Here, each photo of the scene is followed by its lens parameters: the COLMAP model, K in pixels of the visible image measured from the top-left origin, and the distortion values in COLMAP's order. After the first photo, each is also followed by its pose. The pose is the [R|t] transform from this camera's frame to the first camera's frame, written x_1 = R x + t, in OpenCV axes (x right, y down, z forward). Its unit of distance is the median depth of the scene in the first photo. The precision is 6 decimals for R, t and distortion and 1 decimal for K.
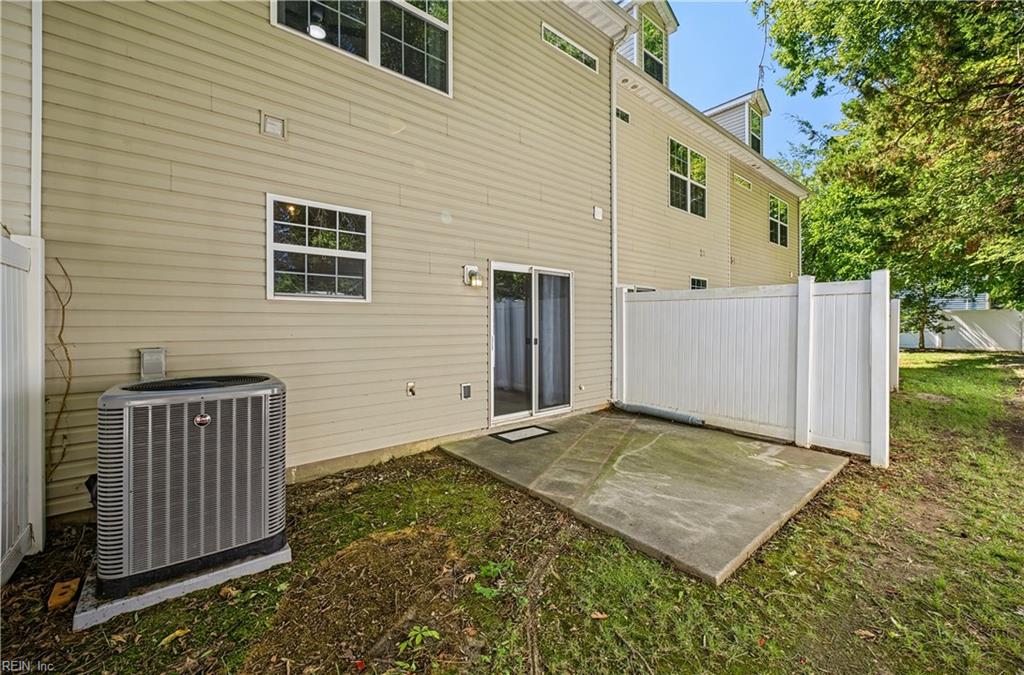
lens RADIAL K [[404.0, 0, 508.8], [0, 404.0, 326.8], [0, 0, 1]] dist [-0.008005, 0.000173]
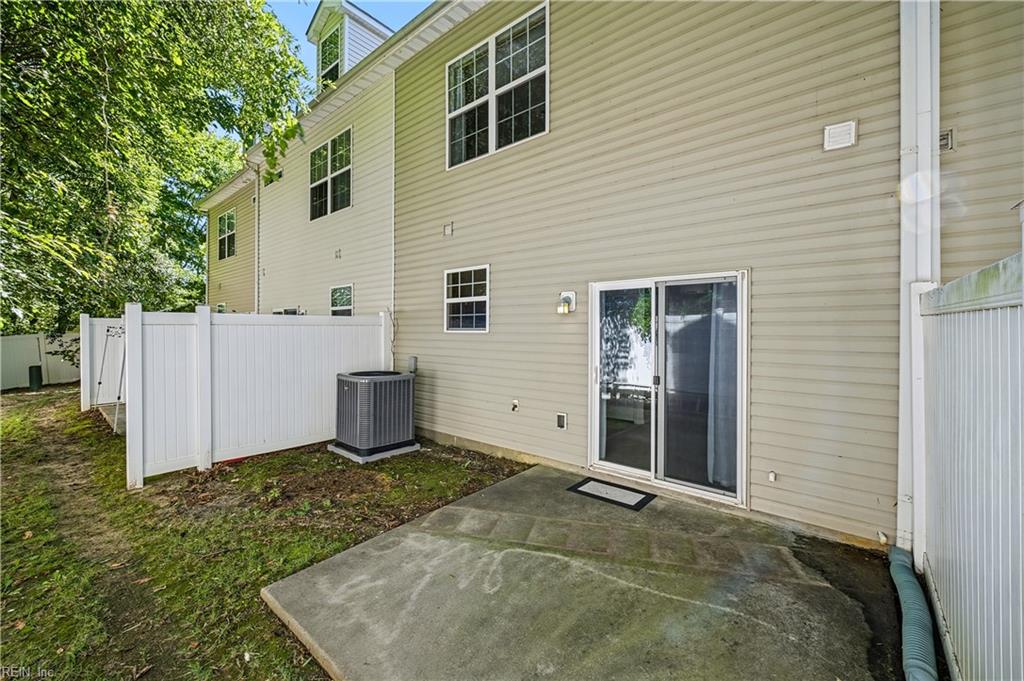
lens RADIAL K [[404.0, 0, 507.9], [0, 404.0, 331.8], [0, 0, 1]] dist [-0.008005, 0.000173]
pose [[0.180284, 0.004499, -0.983604, 1.001693], [-0.010772, 0.999939, 0.002599, -0.067795], [0.983556, 0.010127, 0.180322, 0.837065]]
